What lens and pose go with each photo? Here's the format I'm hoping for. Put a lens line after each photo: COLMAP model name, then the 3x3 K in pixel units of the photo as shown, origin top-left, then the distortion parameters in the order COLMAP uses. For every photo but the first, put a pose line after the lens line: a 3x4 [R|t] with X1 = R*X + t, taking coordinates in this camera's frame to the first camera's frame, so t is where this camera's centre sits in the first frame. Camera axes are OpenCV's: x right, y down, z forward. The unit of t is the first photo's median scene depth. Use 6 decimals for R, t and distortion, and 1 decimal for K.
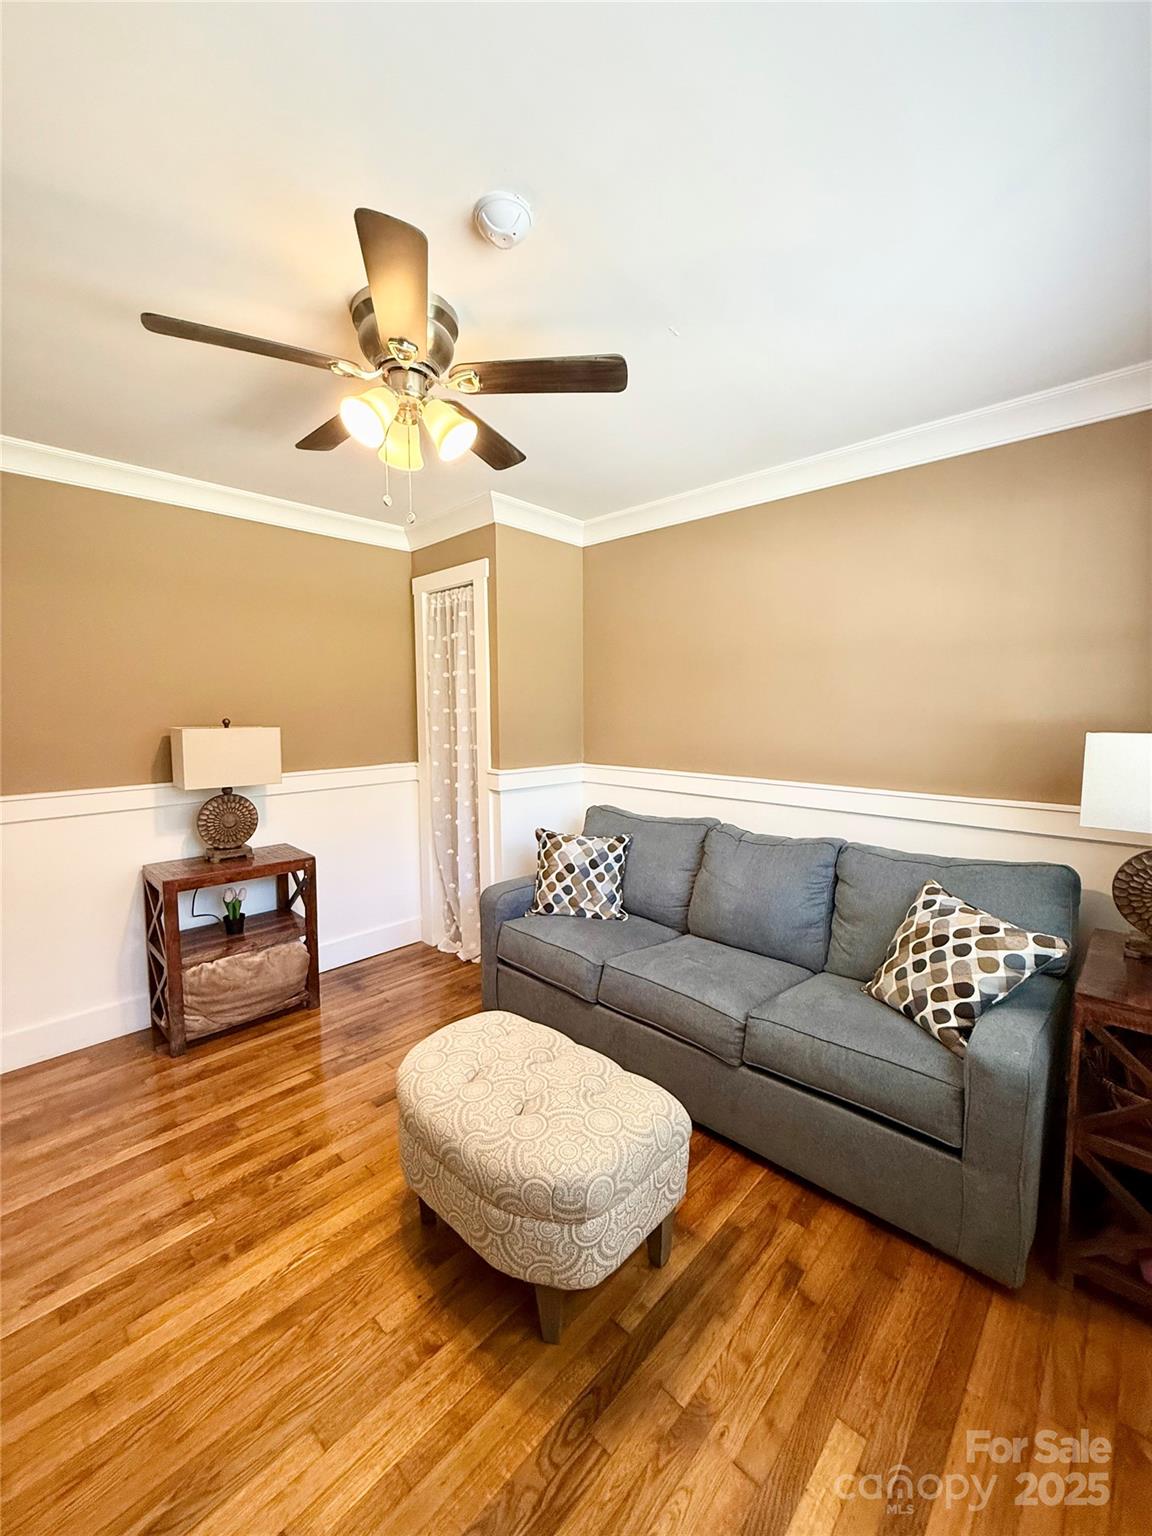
lens RADIAL K [[610.1, 0, 568.3], [0, 610.1, 754.4], [0, 0, 1]] dist [0.000798, 0.000147]
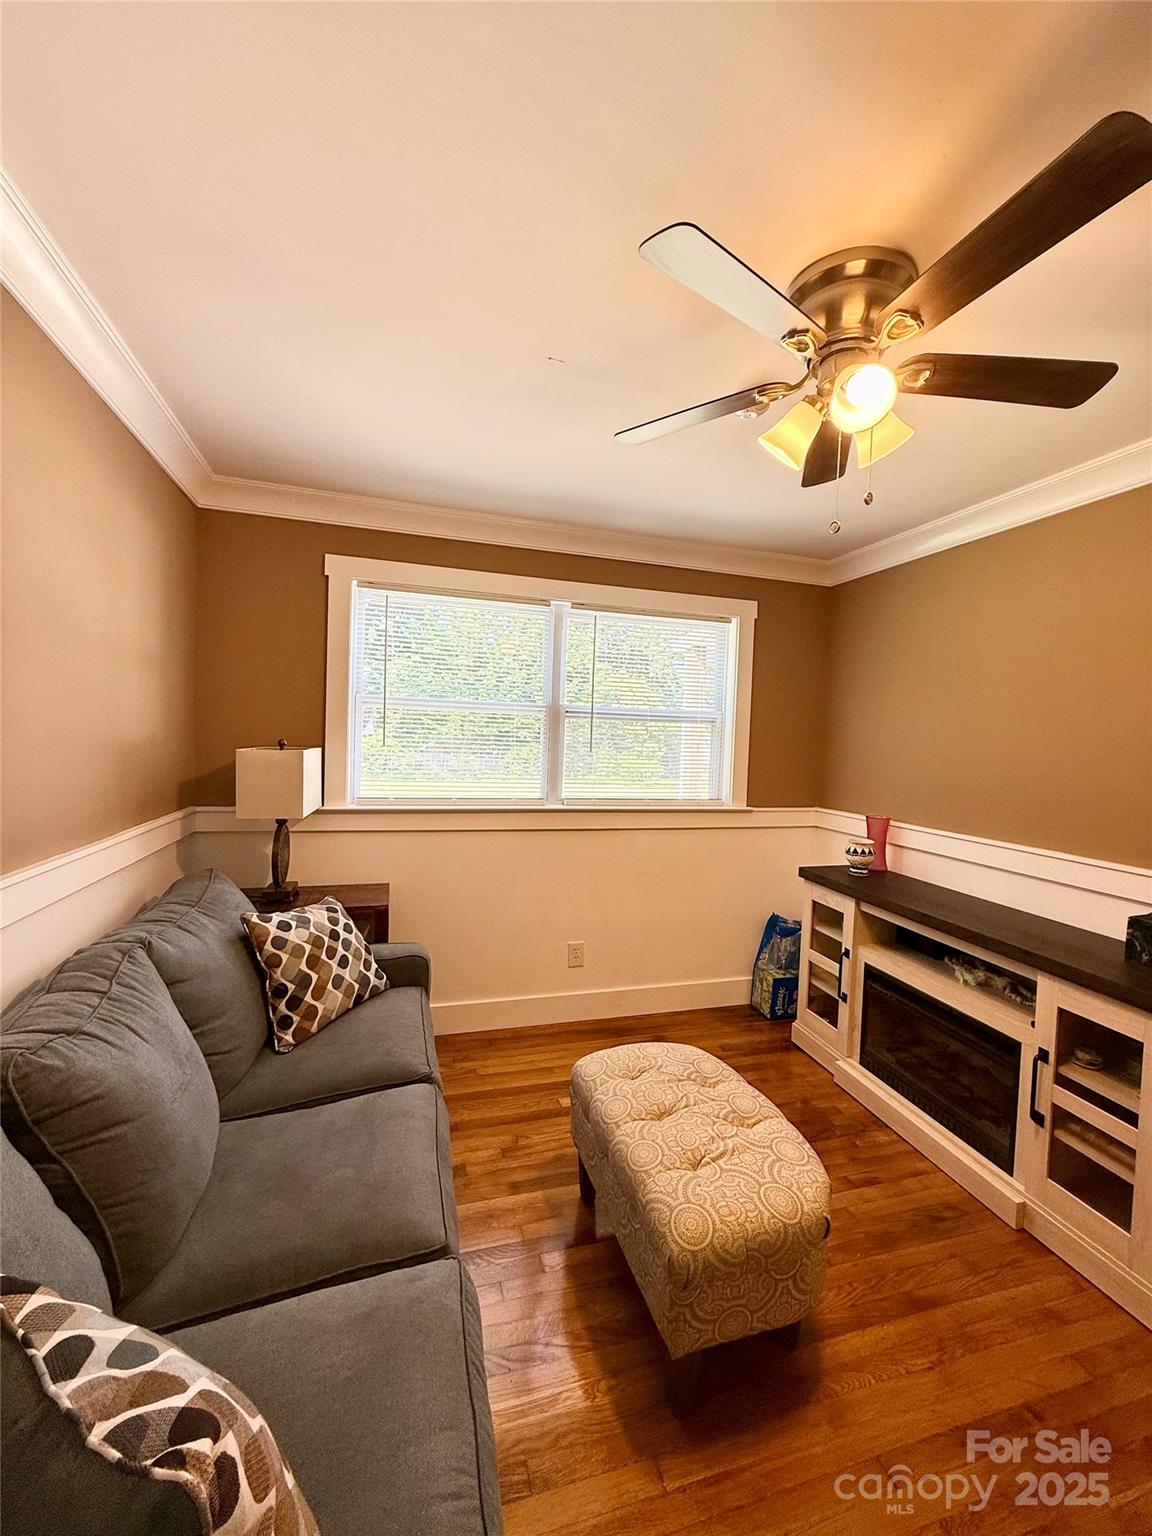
lens RADIAL K [[610.1, 0, 574.9], [0, 610.1, 769.5], [0, 0, 1]] dist [0.000798, 0.000147]
pose [[-0.864628, -0.054661, 0.499430, -0.335791], [0.004097, 0.993264, 0.115803, -0.134775], [-0.502396, 0.102173, -0.858580, 1.695679]]
